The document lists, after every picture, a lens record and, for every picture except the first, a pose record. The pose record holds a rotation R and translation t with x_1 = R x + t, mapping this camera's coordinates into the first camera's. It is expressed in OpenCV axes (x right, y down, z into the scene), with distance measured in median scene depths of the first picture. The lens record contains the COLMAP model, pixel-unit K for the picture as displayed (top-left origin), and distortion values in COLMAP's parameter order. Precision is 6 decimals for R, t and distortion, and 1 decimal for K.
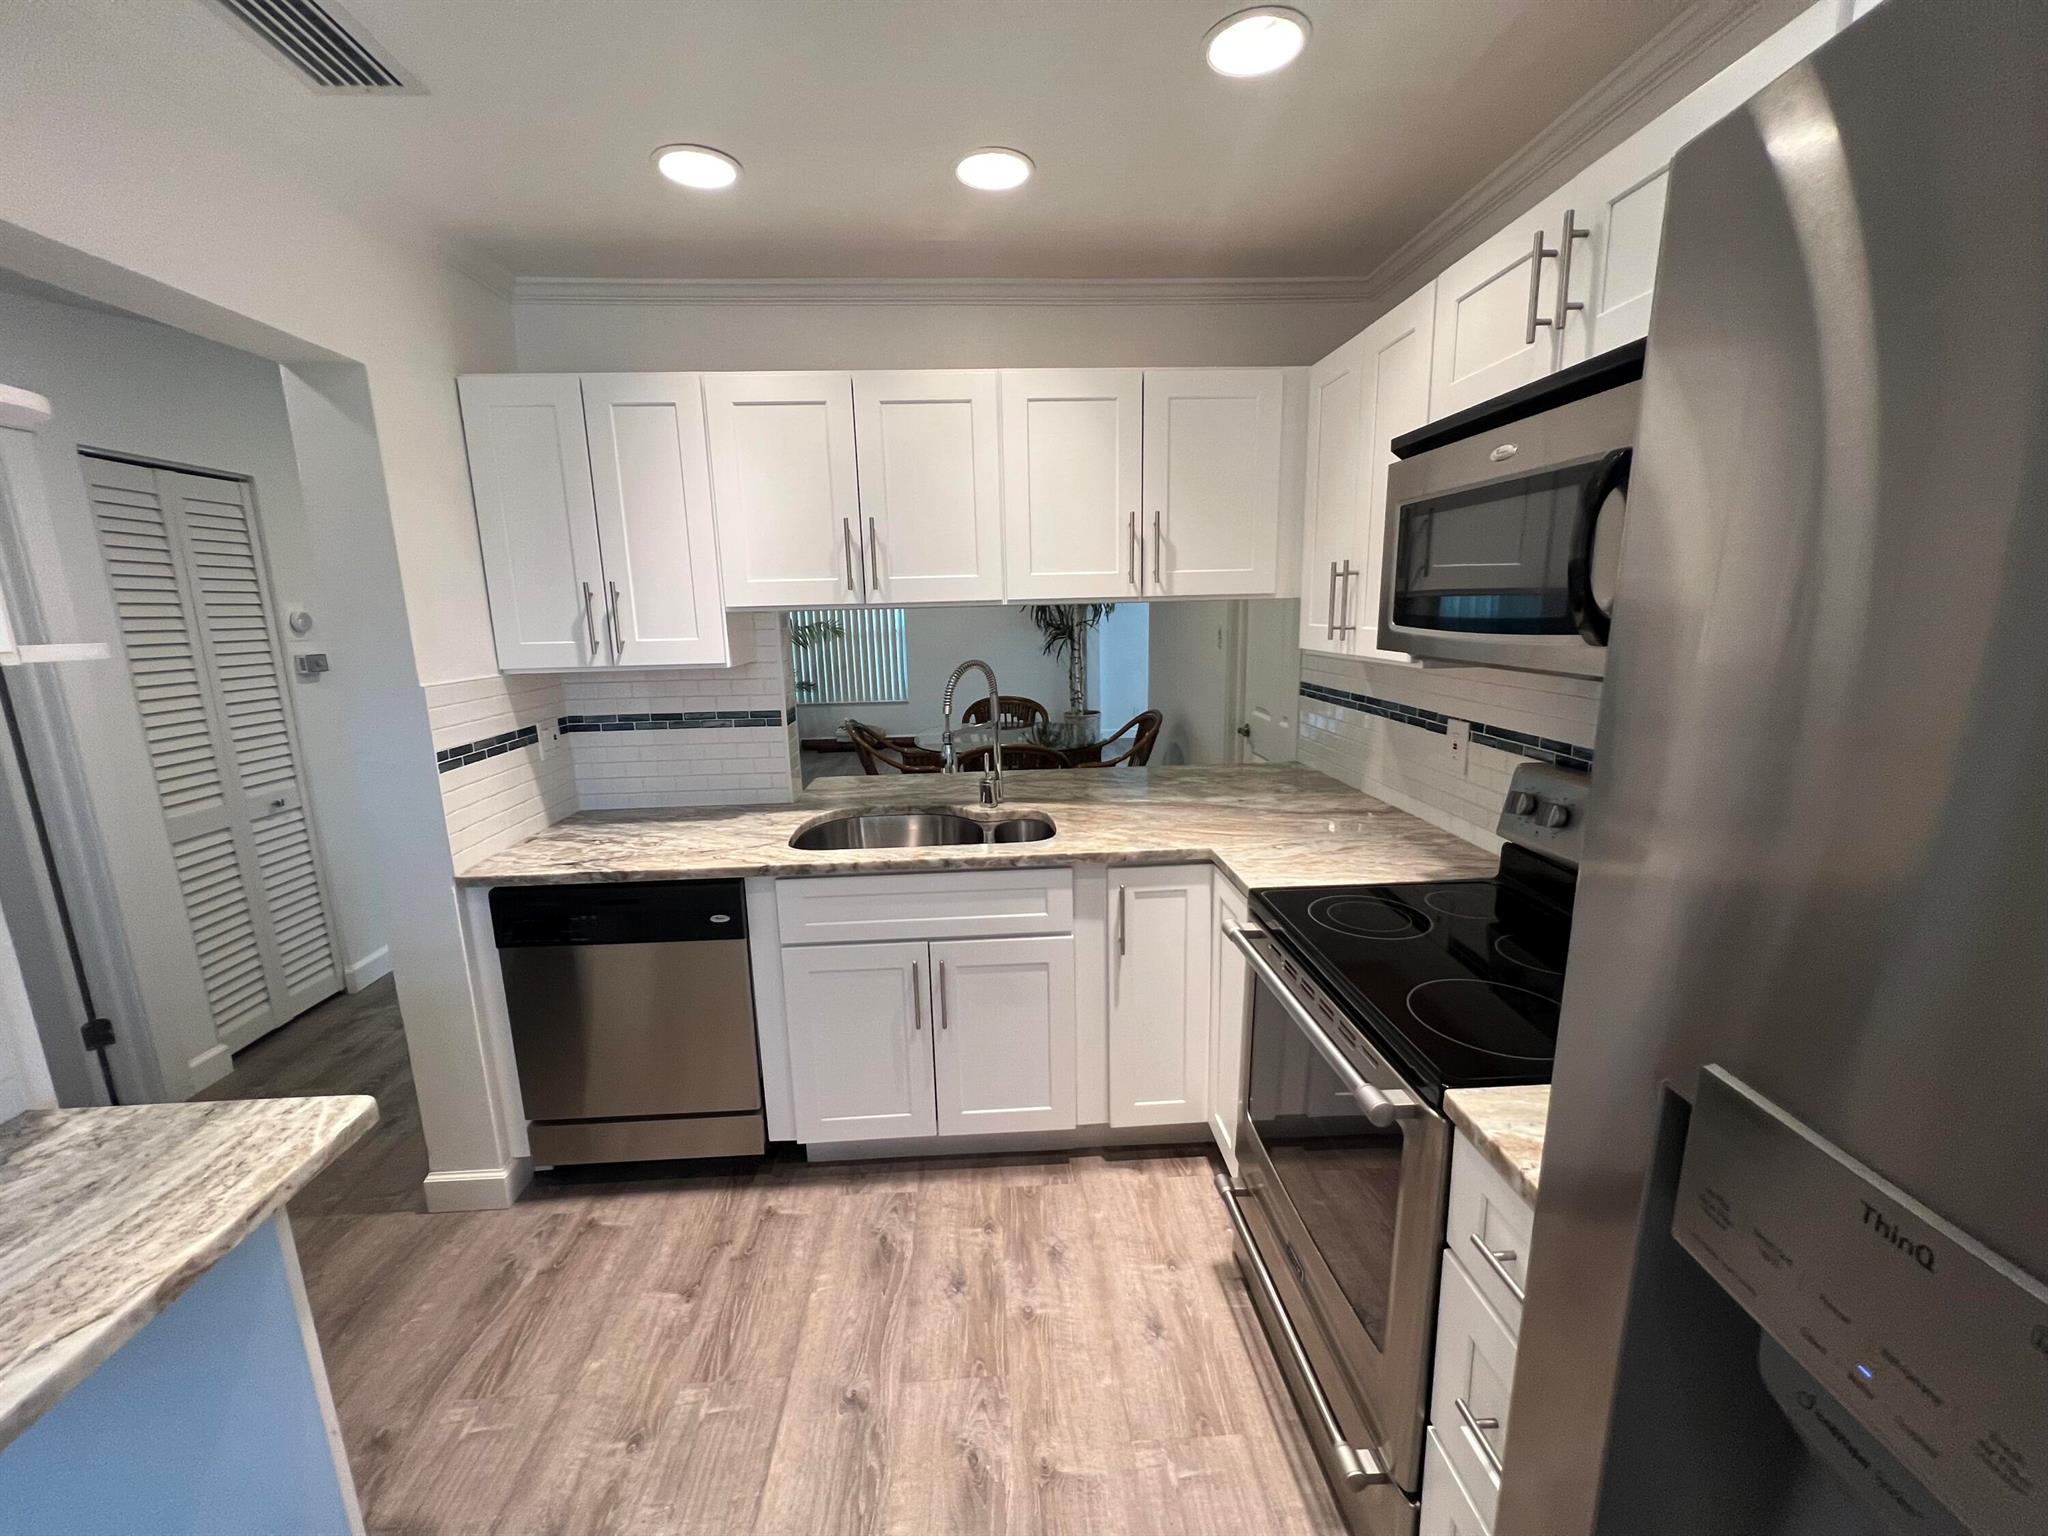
lens RADIAL K [[801.9, 0, 1024.0], [0, 801.9, 768.0], [0, 0, 1]] dist [-0.001731, 0.000030]
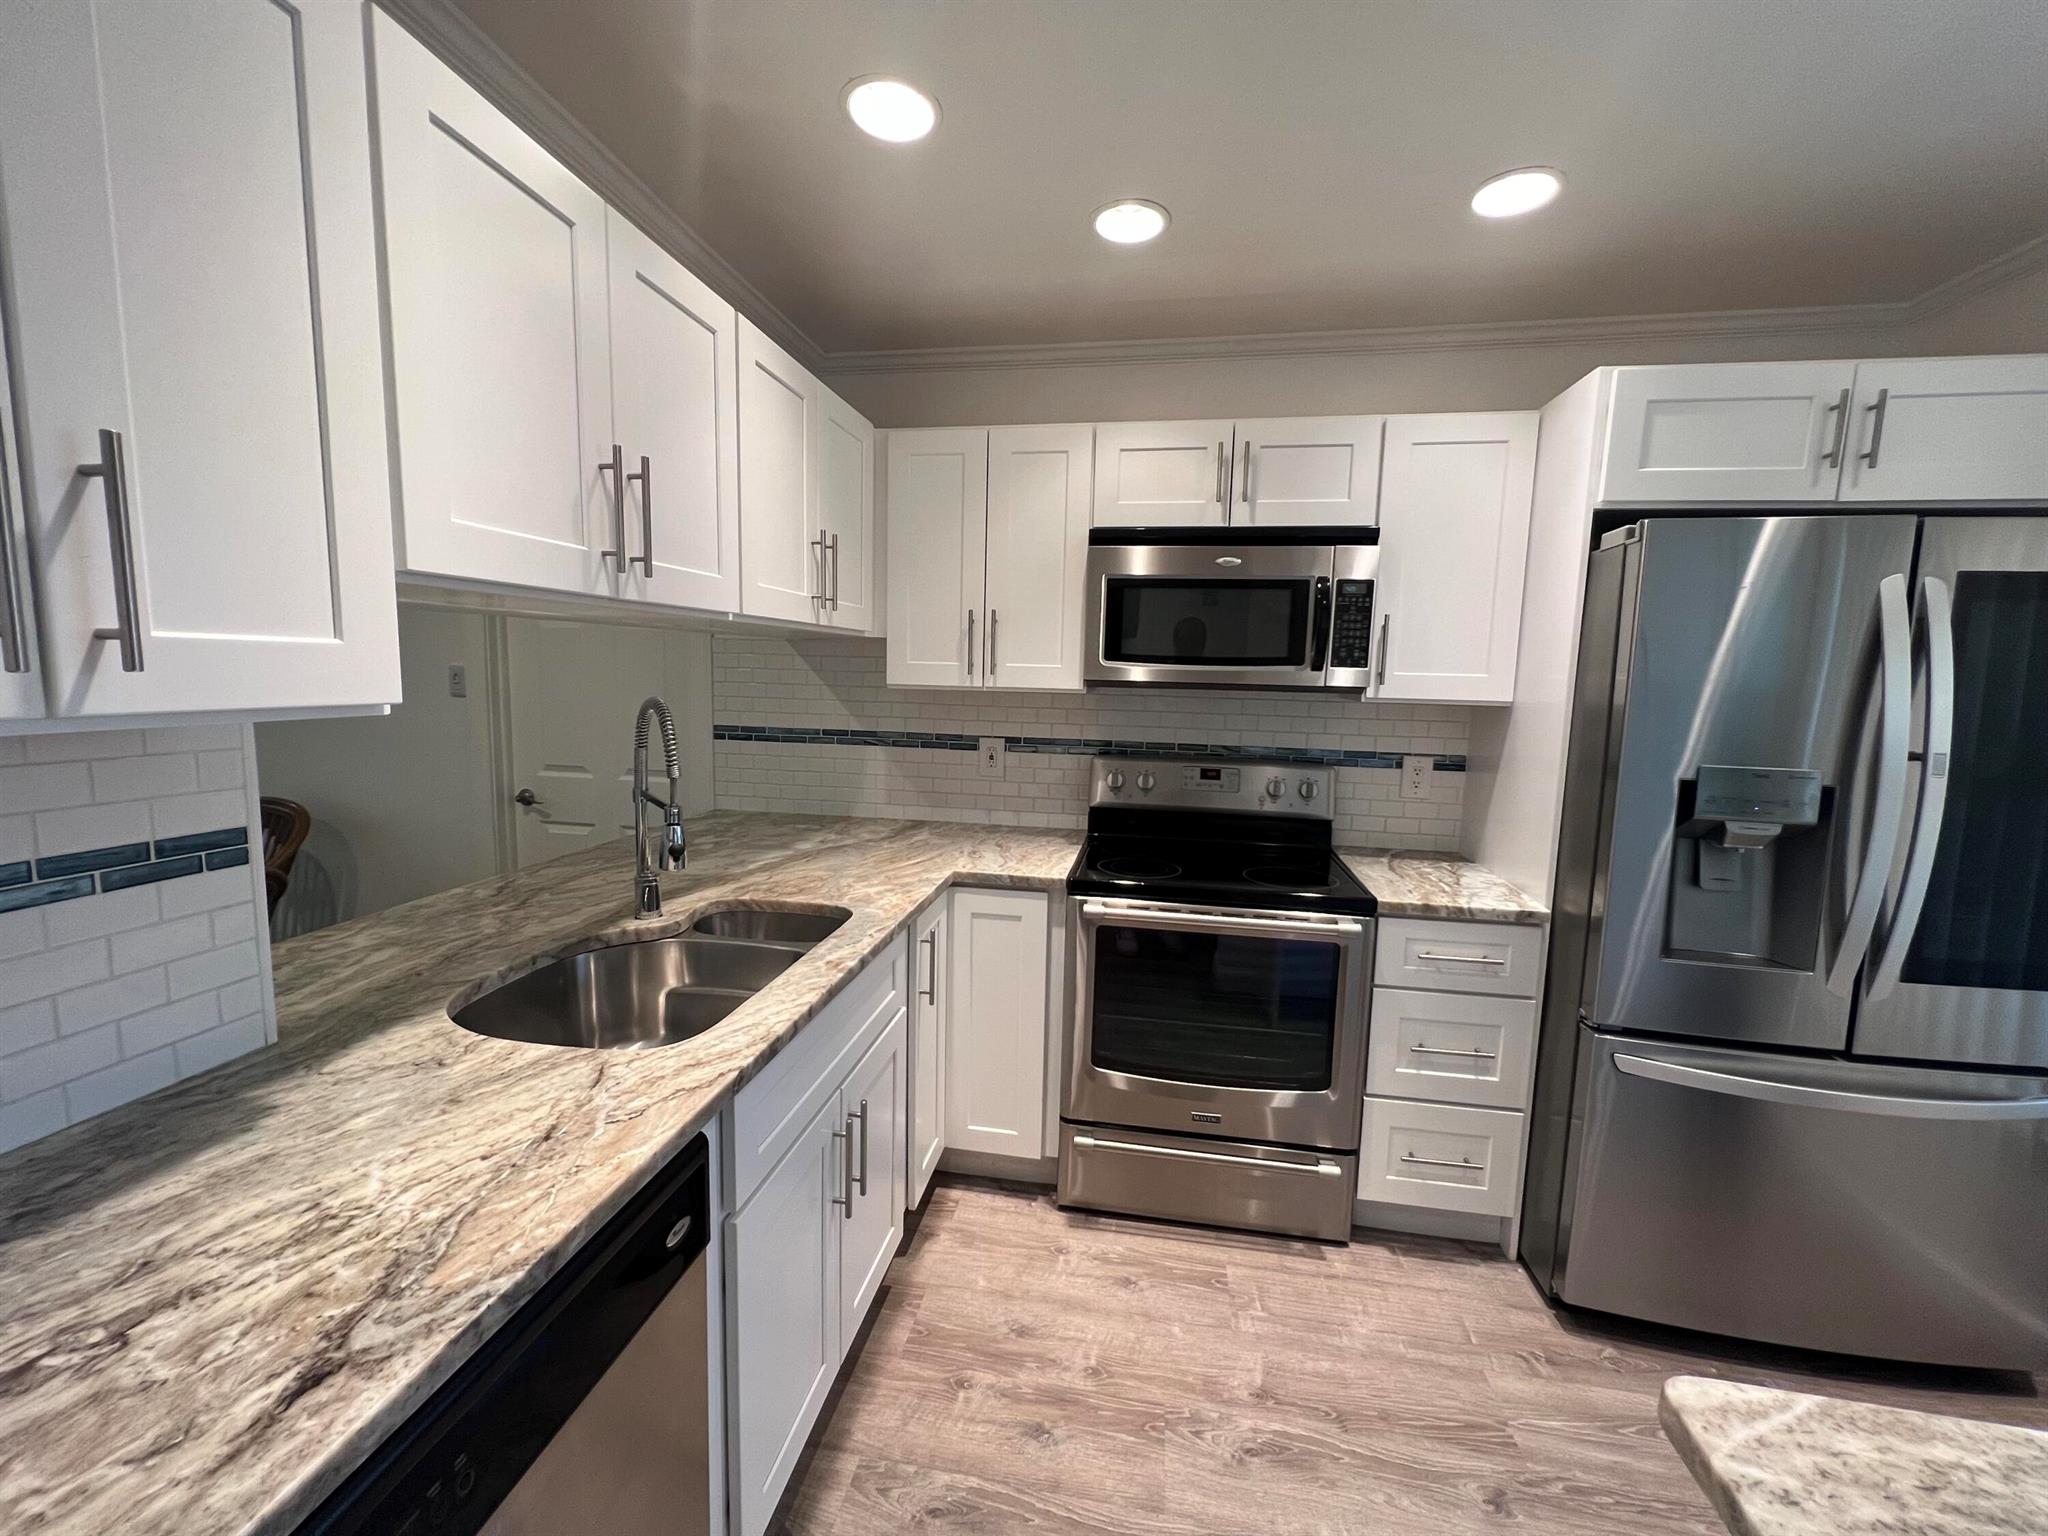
lens RADIAL K [[801.6, 0, 1024.0], [0, 801.6, 768.0], [0, 0, 1]] dist [-0.002256, -0.000455]
pose [[0.250808, -0.091611, 0.963692, -0.770582], [0.164322, 0.985094, 0.050880, -0.073314], [-0.953988, 0.145595, 0.262123, 0.652599]]
